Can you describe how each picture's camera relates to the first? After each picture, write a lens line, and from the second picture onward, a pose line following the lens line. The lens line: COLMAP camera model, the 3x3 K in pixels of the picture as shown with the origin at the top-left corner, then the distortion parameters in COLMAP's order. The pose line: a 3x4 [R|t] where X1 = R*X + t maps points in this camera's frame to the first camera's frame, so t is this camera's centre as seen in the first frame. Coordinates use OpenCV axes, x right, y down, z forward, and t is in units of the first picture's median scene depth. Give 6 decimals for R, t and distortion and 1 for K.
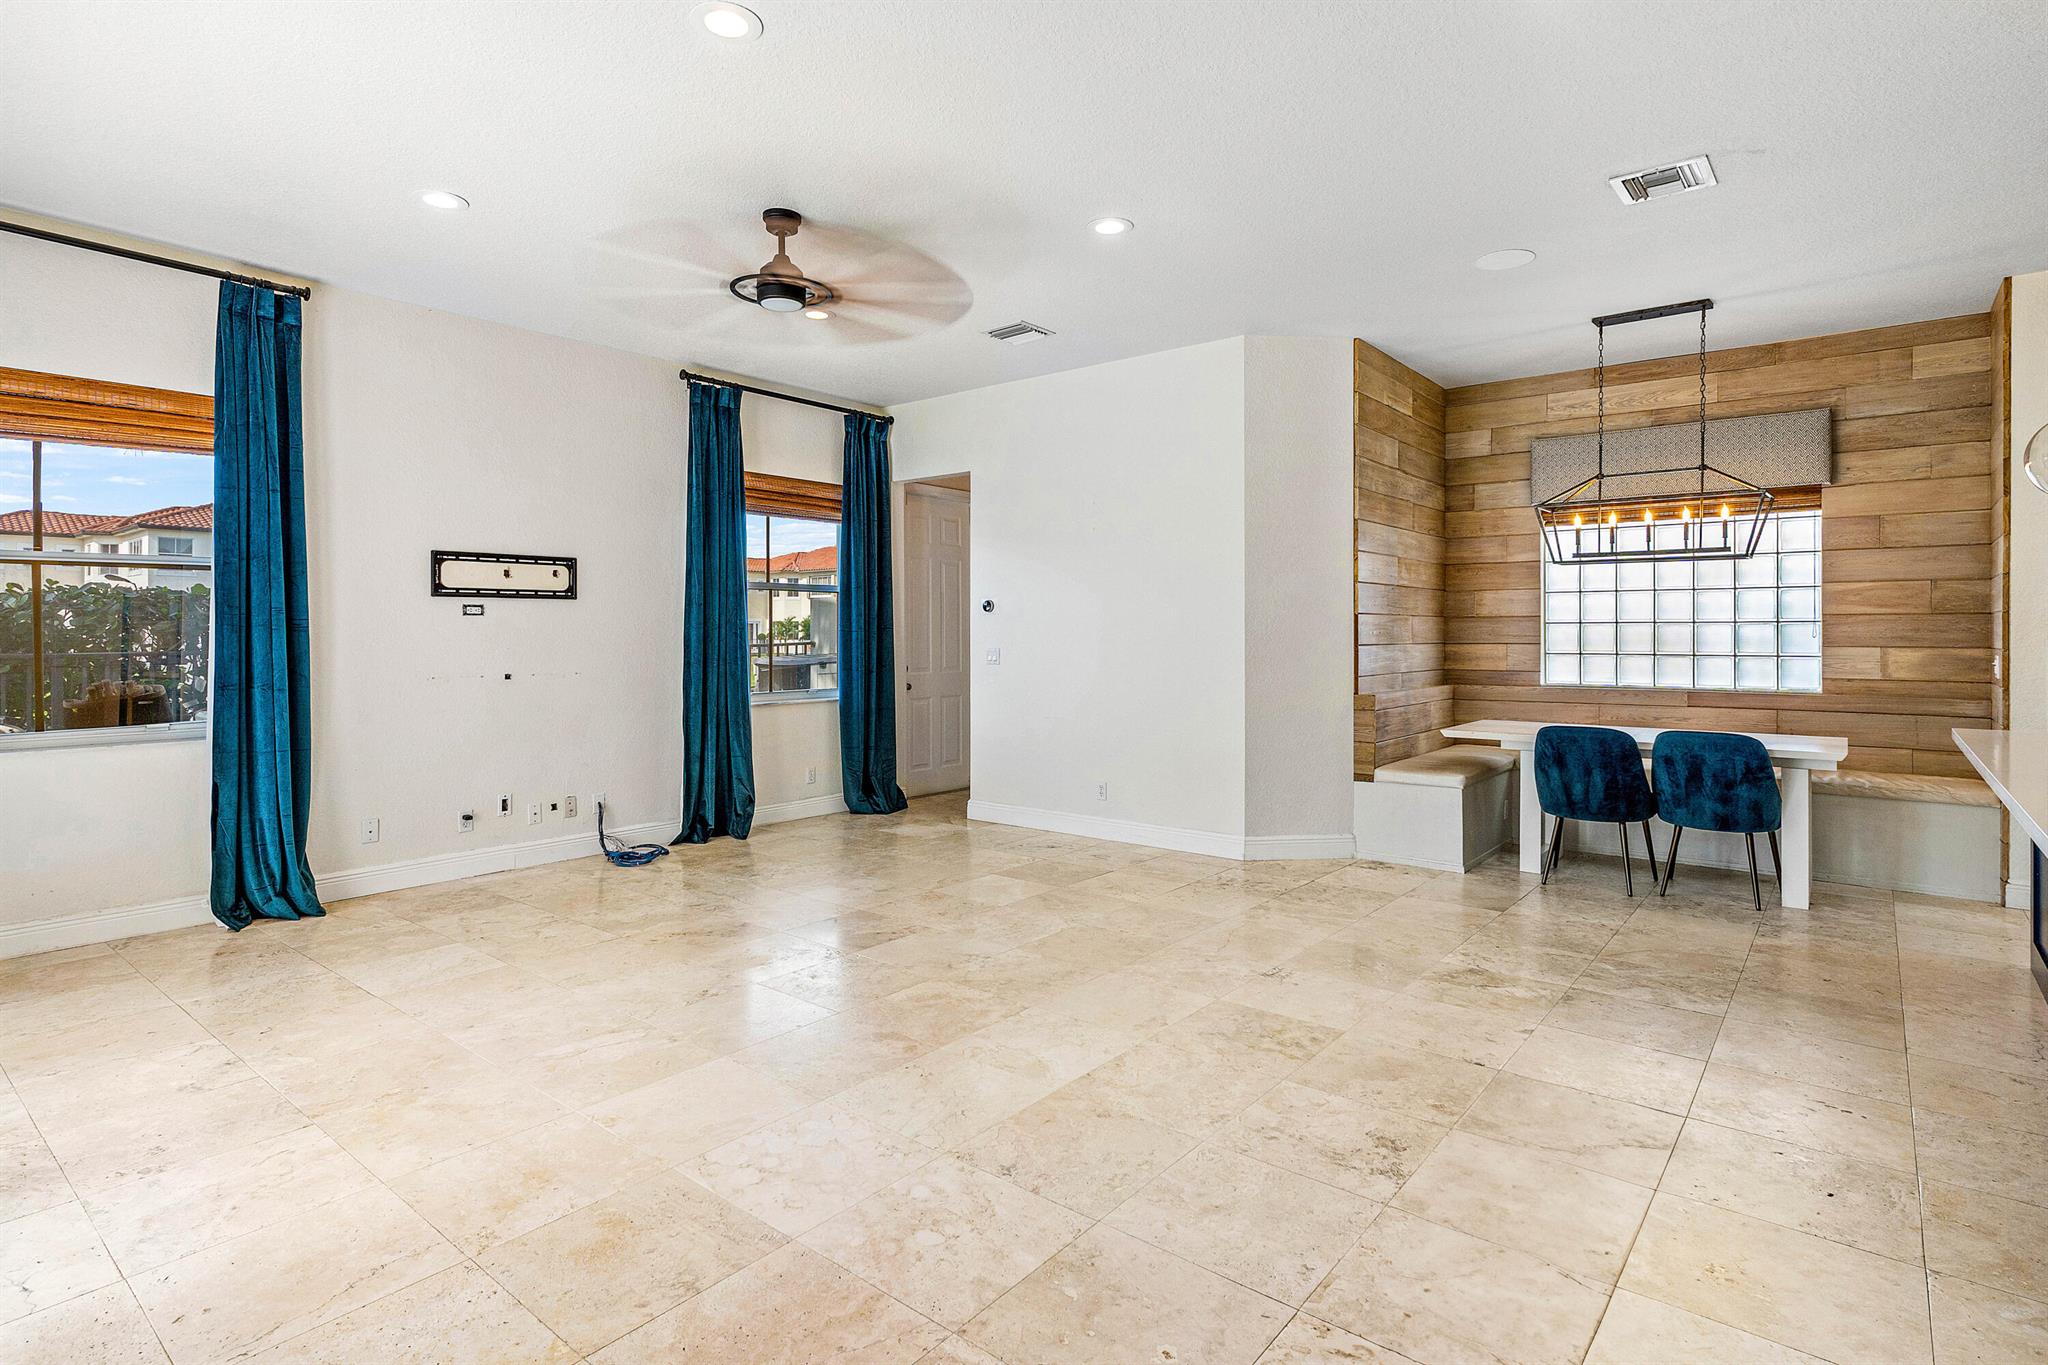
lens RADIAL K [[1024.9, 0, 1035.7], [0, 1024.9, 629.0], [0, 0, 1]] dist [0.002061, -0.000016]
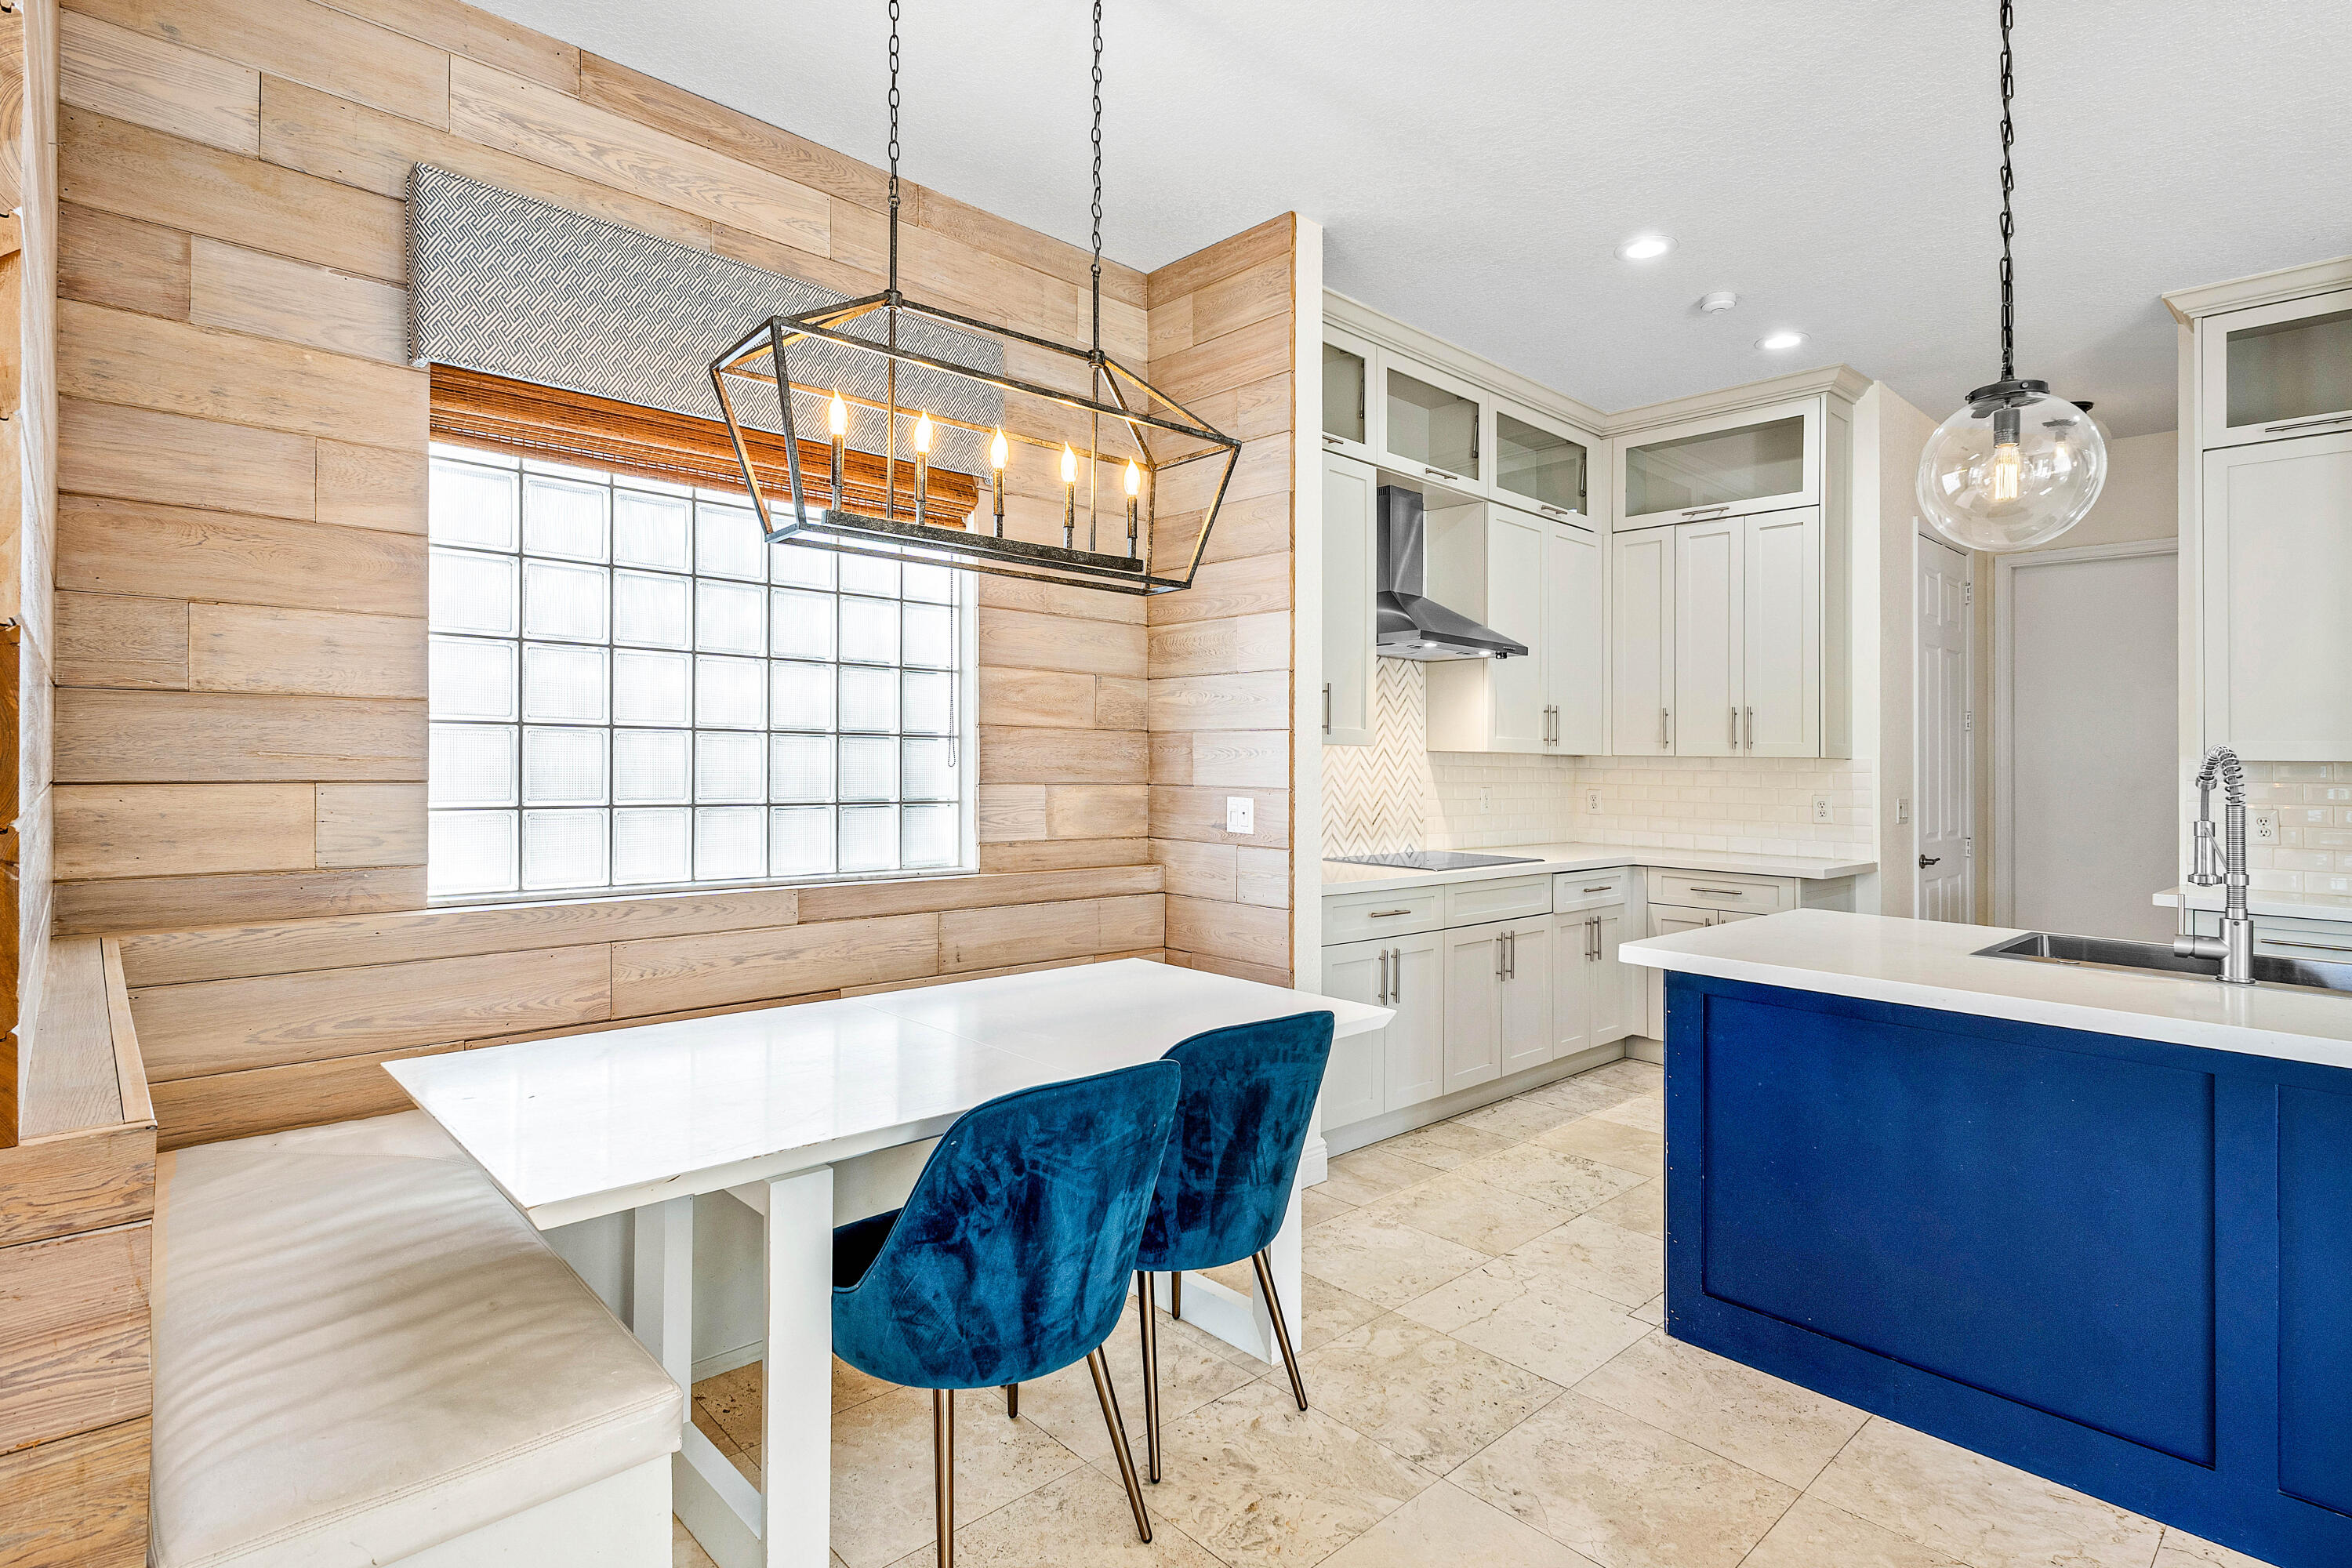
lens RADIAL K [[1188.7, 0, 1179.6], [0, 1188.7, 764.4], [0, 0, 1]] dist [0.001778, -0.000156]
pose [[0.157919, -0.000597, 0.987452, 0.200232], [-0.020684, 0.999778, 0.003913, 0.002733], [-0.987235, -0.021043, 0.157871, 0.955935]]
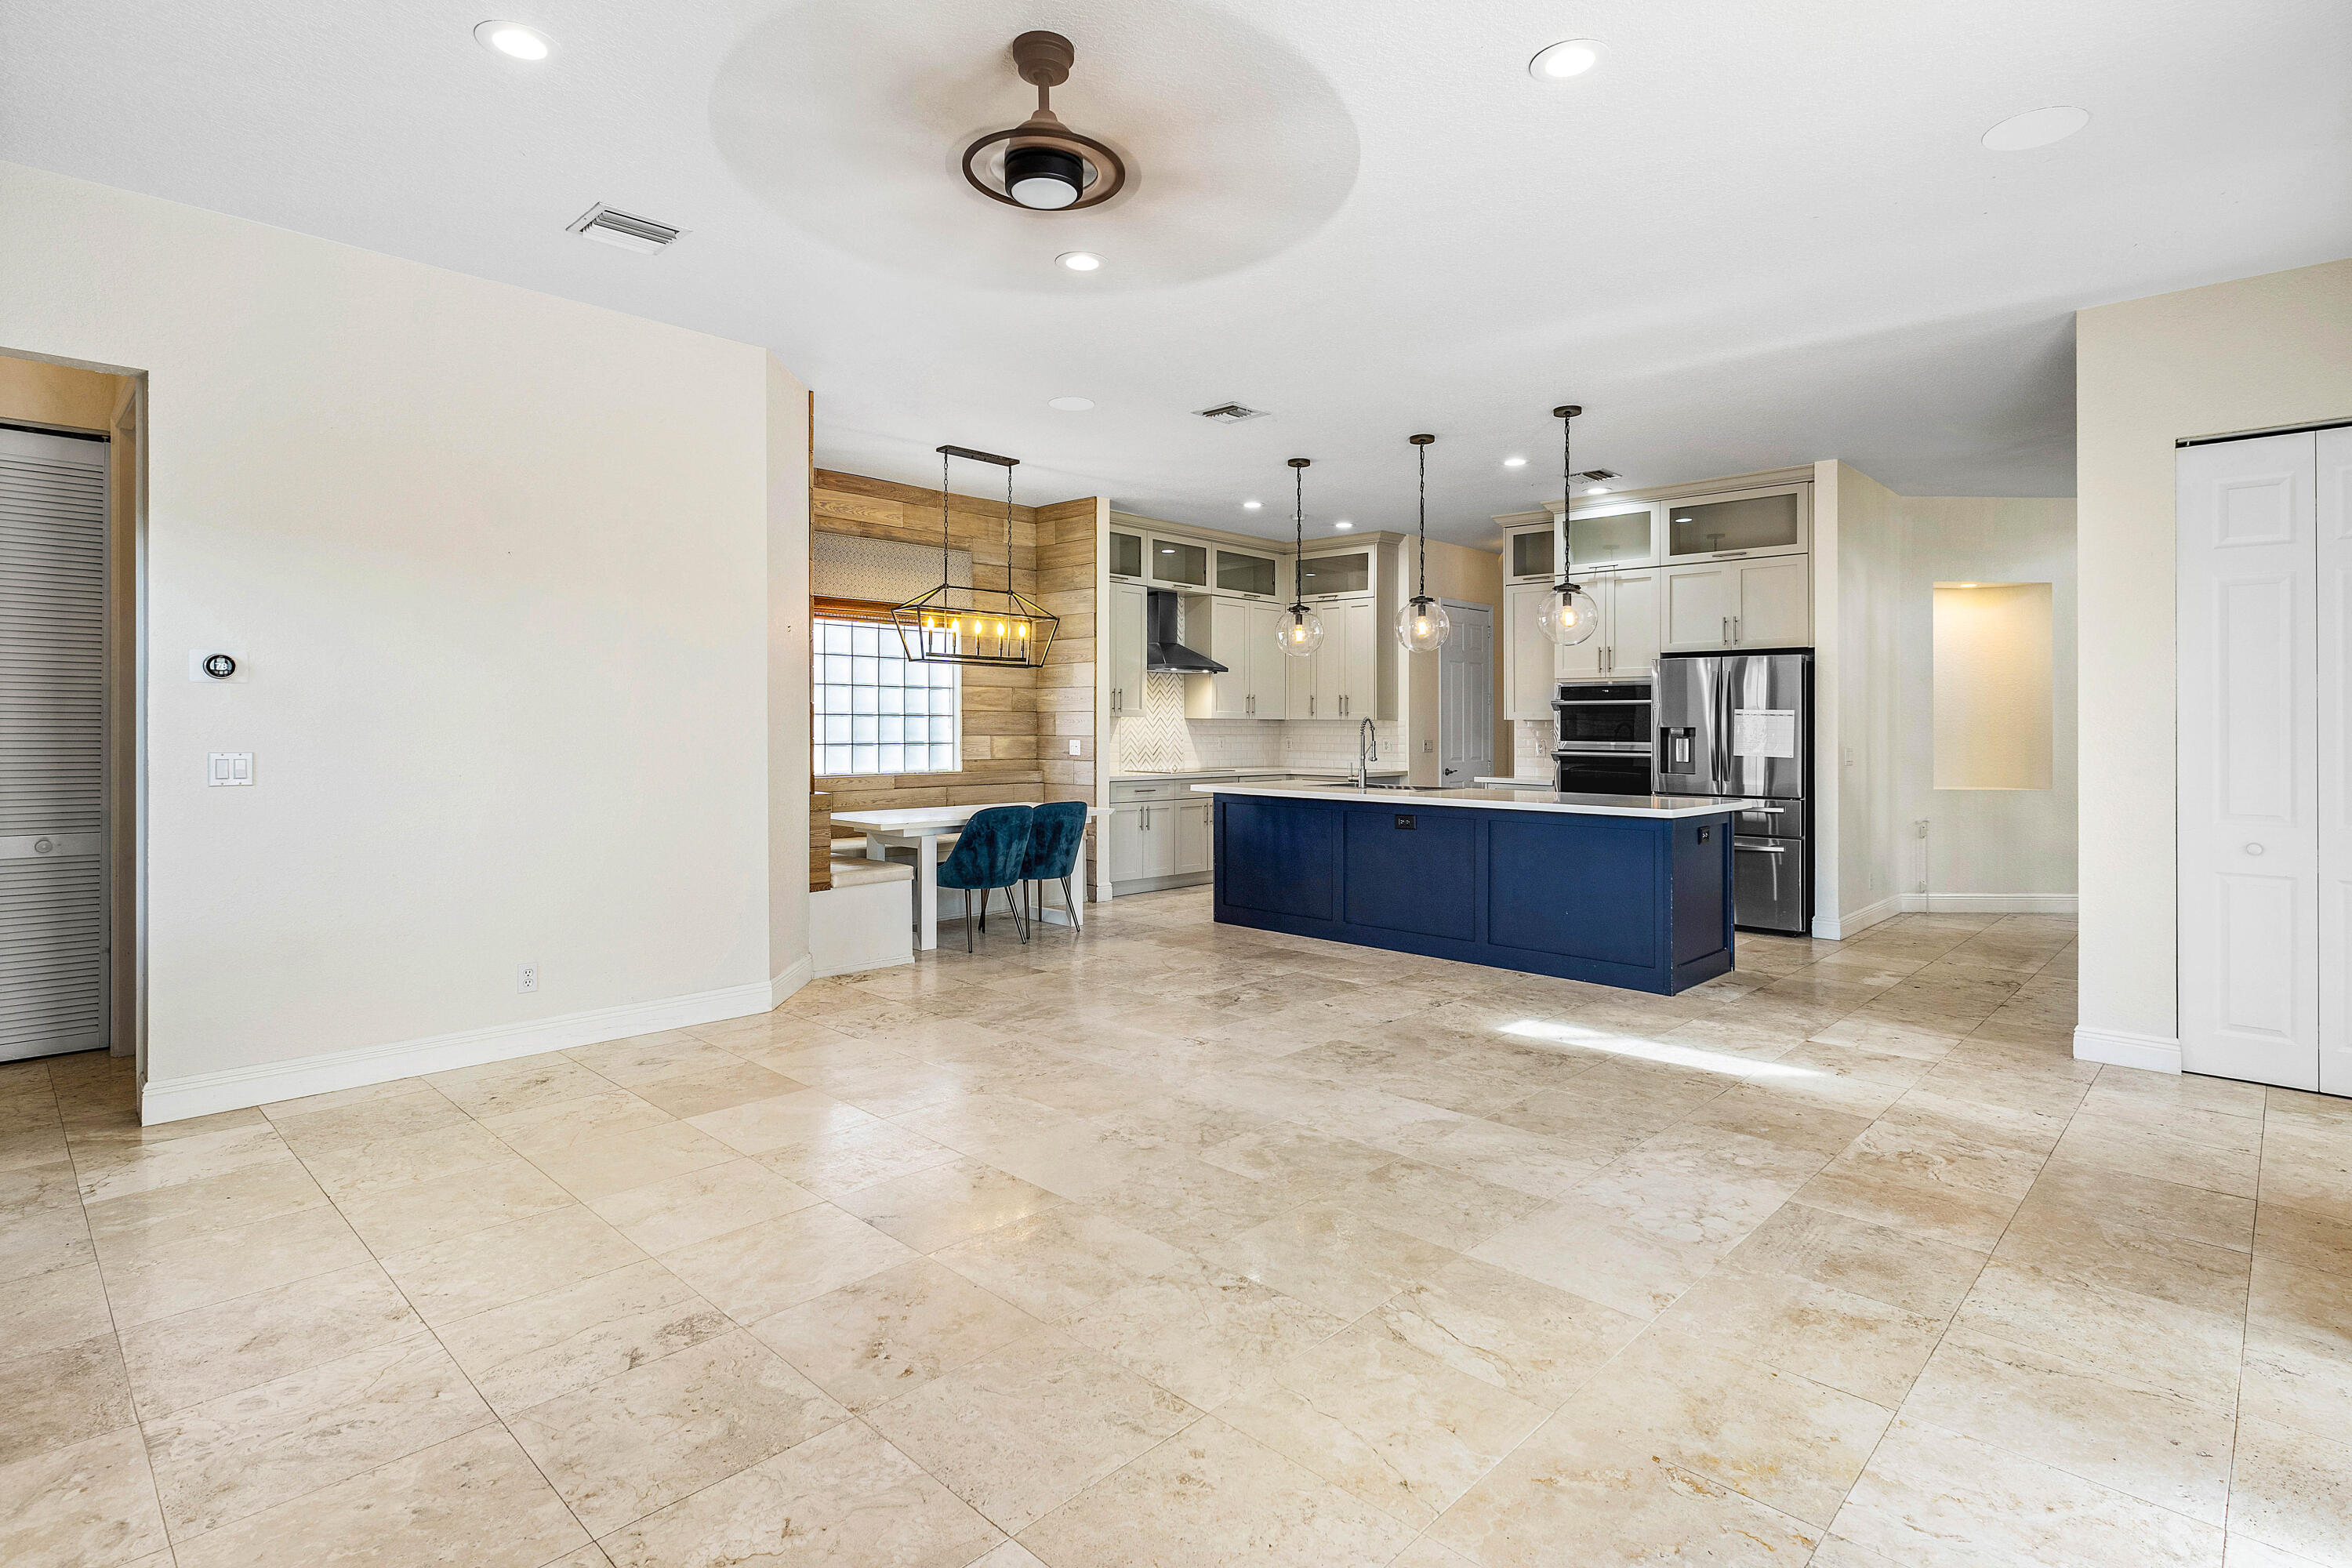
lens RADIAL K [[1138.0, 0, 1175.3], [0, 1138.0, 726.1], [0, 0, 1]] dist [0.003489, -0.000208]
pose [[0.105593, -0.000649, 0.994409, -0.755957], [-0.010258, 0.999946, 0.001742, 0.000053], [-0.994357, -0.010385, 0.105581, 0.700705]]
